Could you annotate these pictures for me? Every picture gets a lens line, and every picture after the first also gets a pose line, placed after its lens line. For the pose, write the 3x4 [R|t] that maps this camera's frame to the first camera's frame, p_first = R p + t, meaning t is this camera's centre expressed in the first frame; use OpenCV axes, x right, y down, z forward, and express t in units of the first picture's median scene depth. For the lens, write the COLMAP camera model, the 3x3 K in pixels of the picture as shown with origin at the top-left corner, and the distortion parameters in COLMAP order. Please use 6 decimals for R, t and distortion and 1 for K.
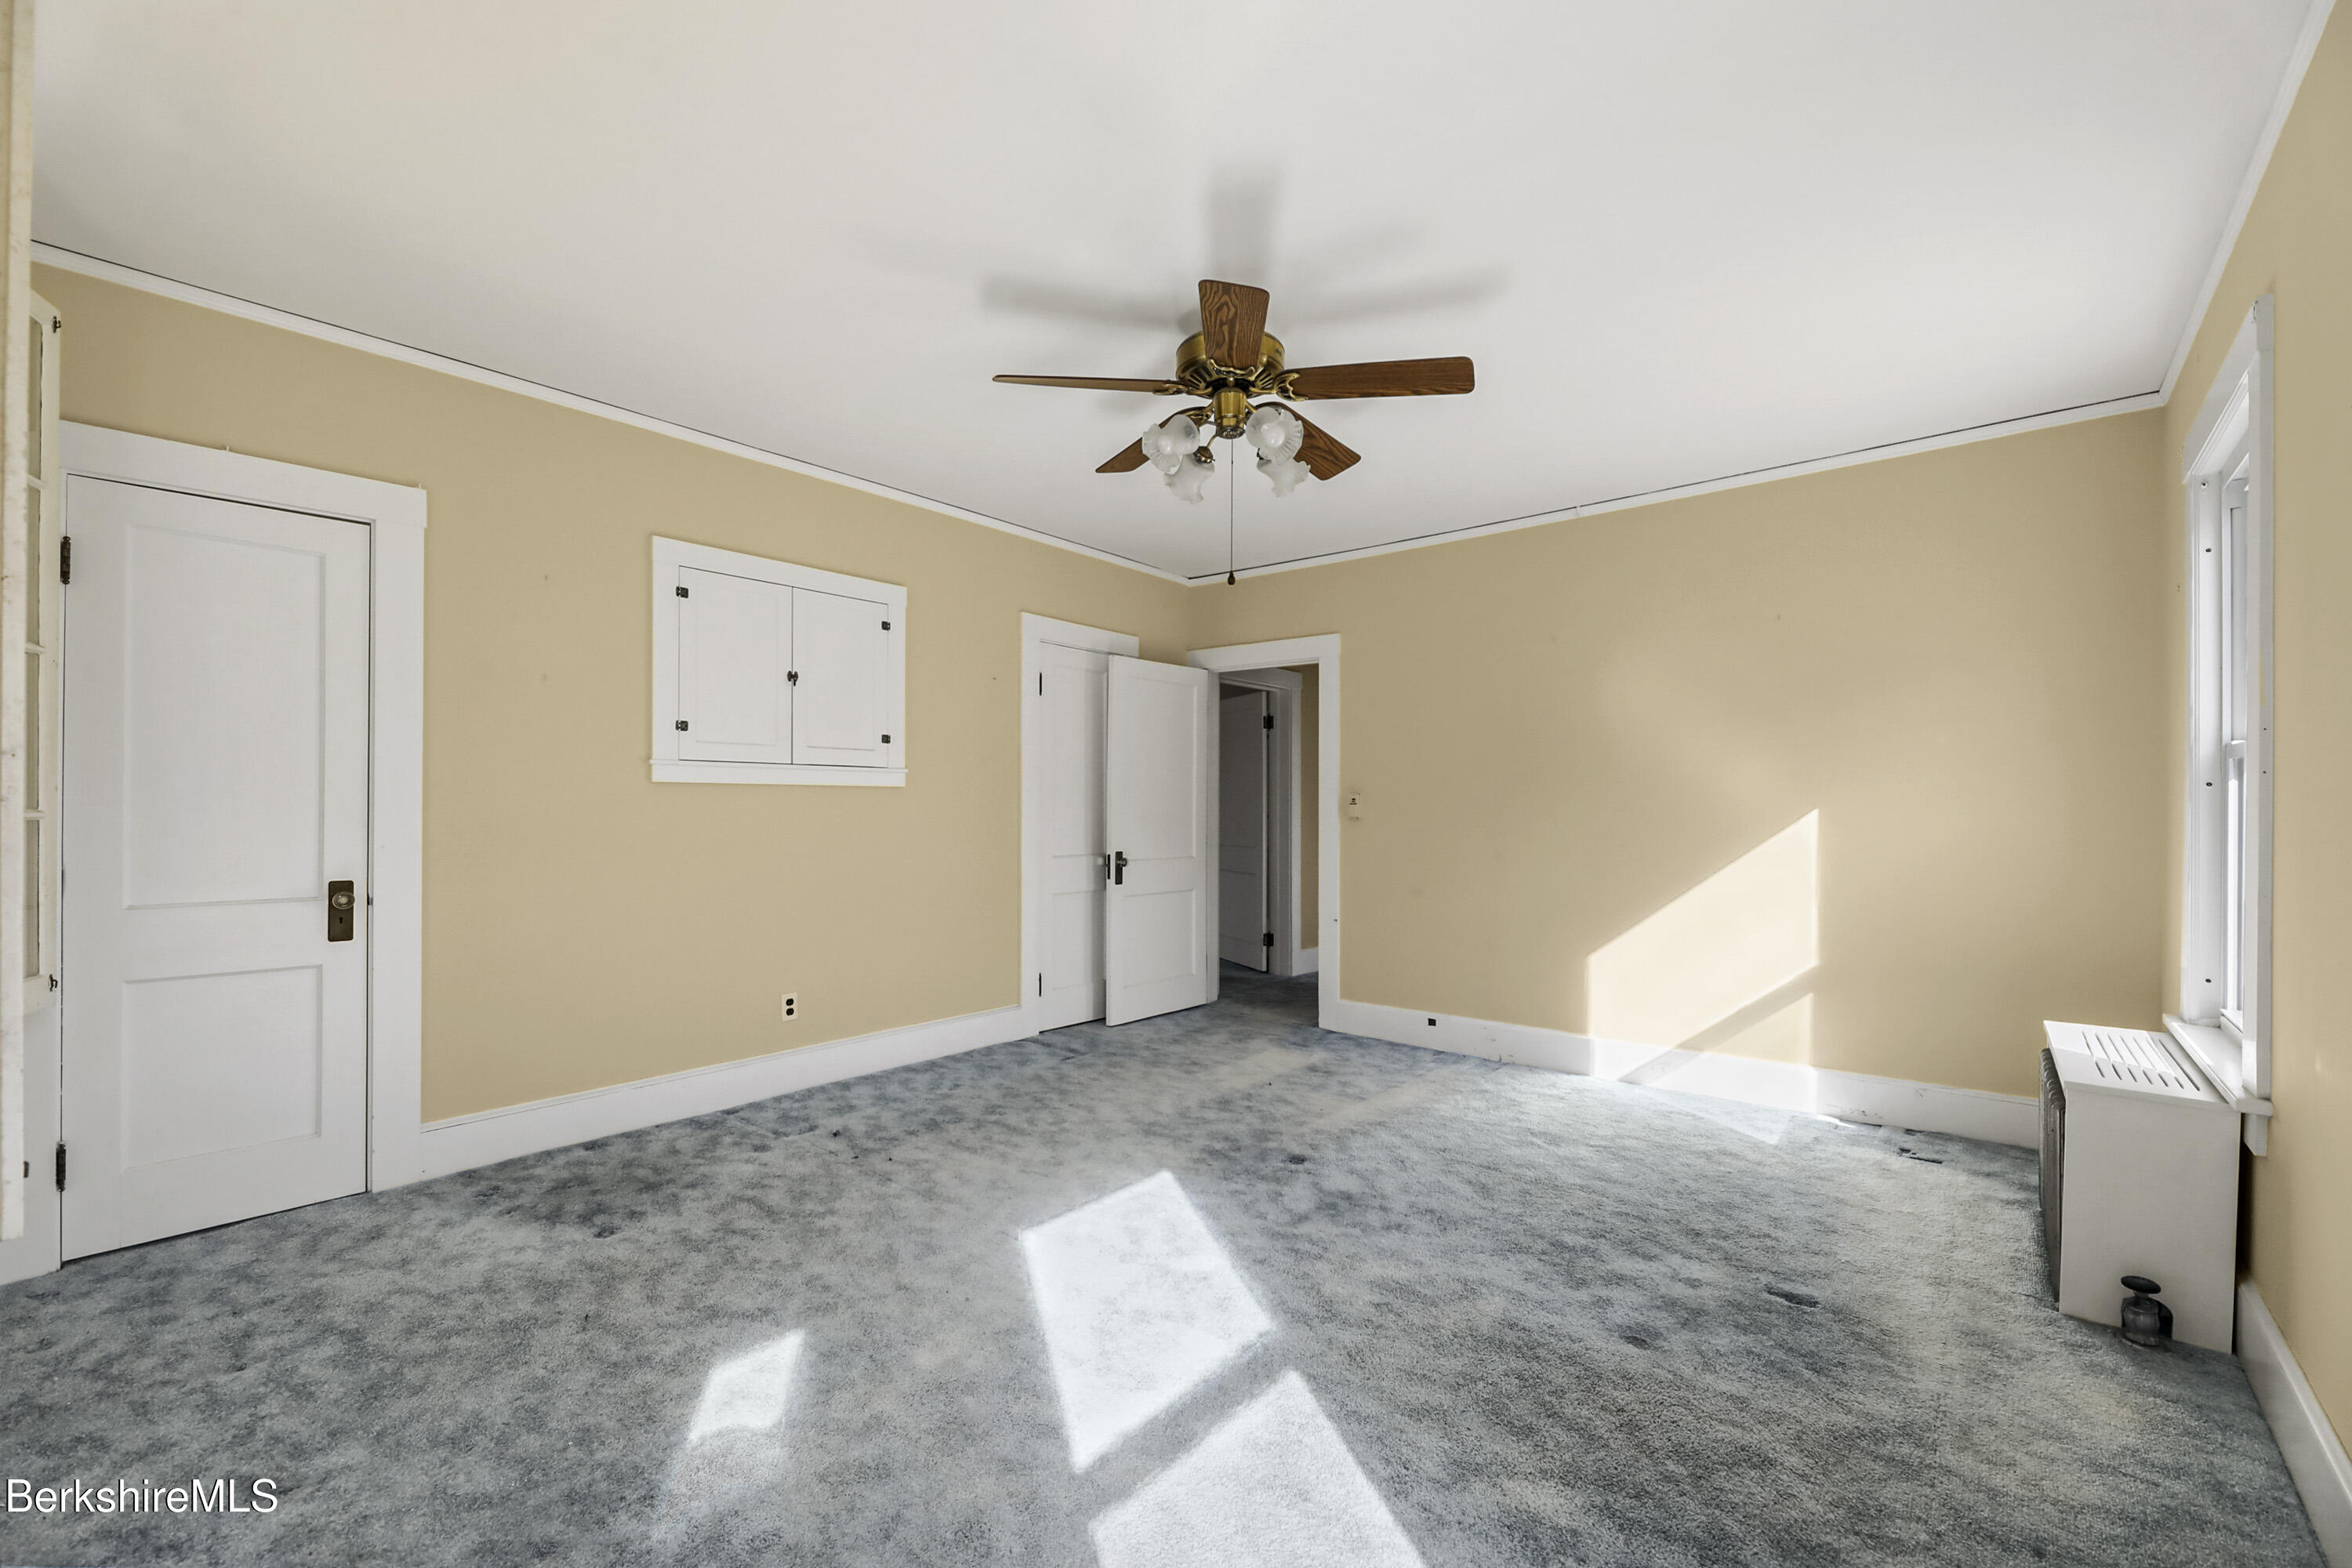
lens RADIAL K [[955.3, 0, 1180.9], [0, 955.3, 801.1], [0, 0, 1]] dist [-0.000372, -0.001899]
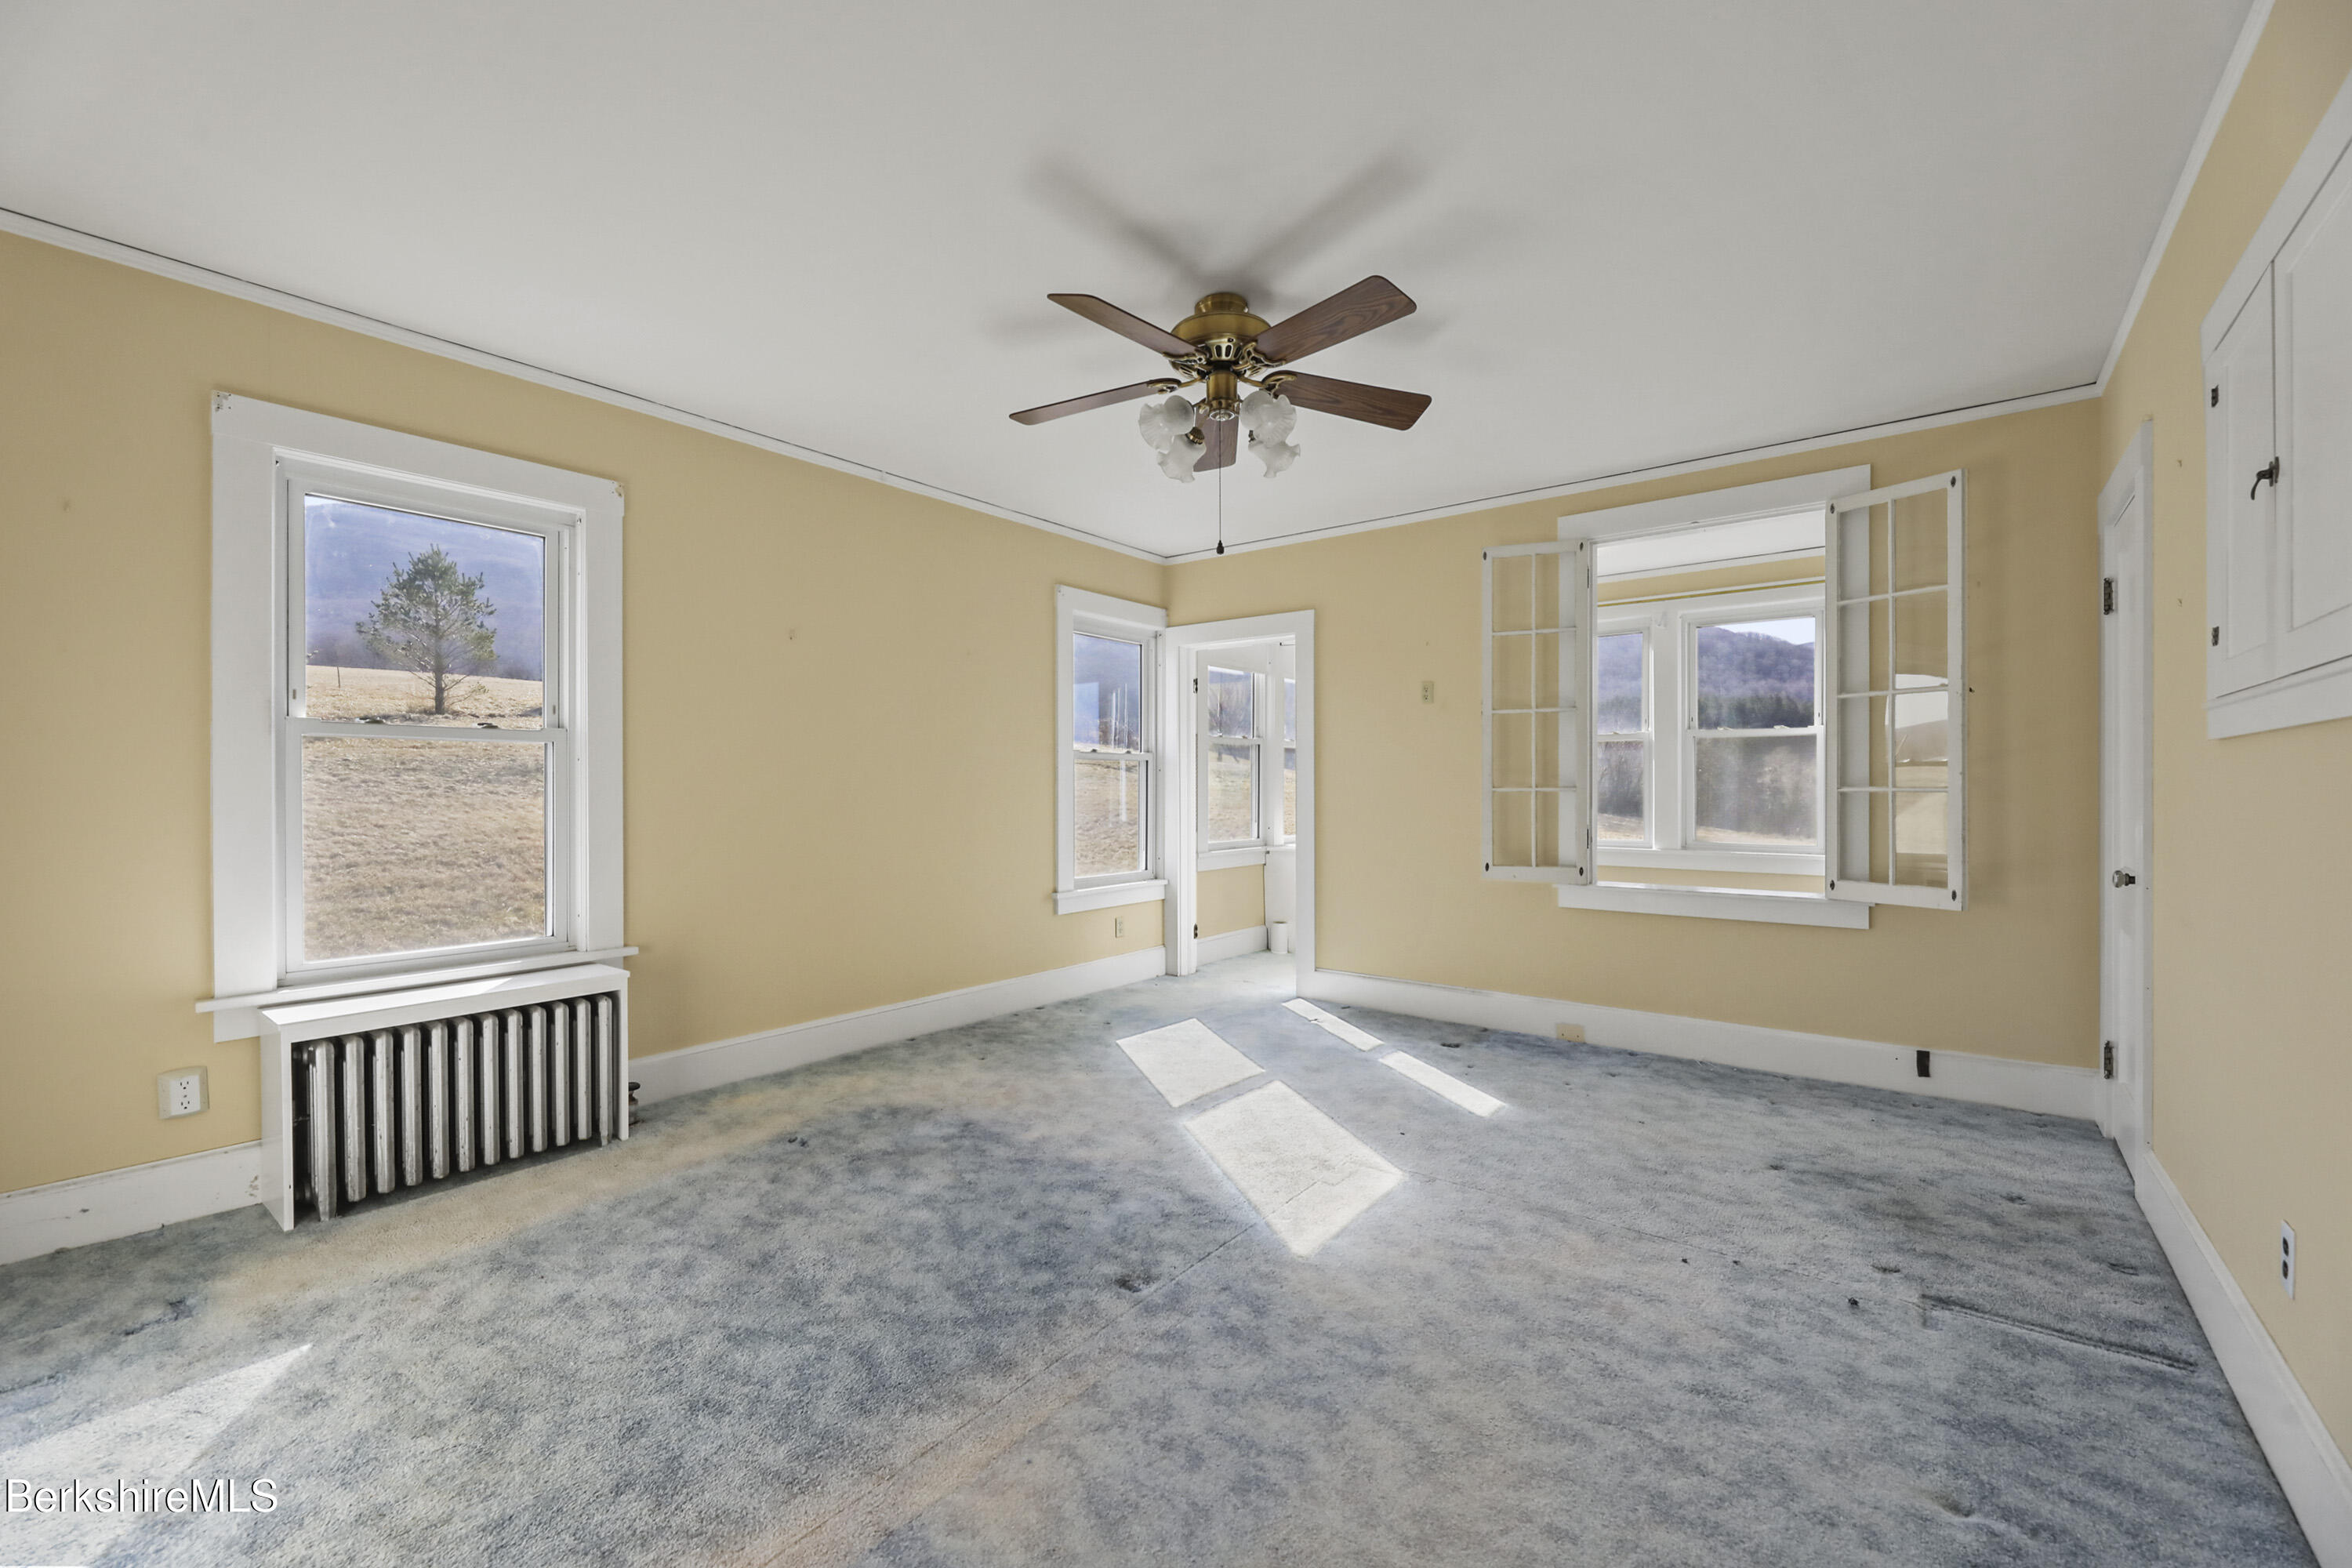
lens RADIAL K [[955.3, 0, 1174.3], [0, 955.3, 783.5], [0, 0, 1]] dist [-0.000372, -0.001899]
pose [[-0.999417, -0.002571, -0.034059, 0.096447], [-0.002223, 0.999945, -0.010252, 0.013270], [0.034083, -0.010170, -0.999367, 1.447896]]
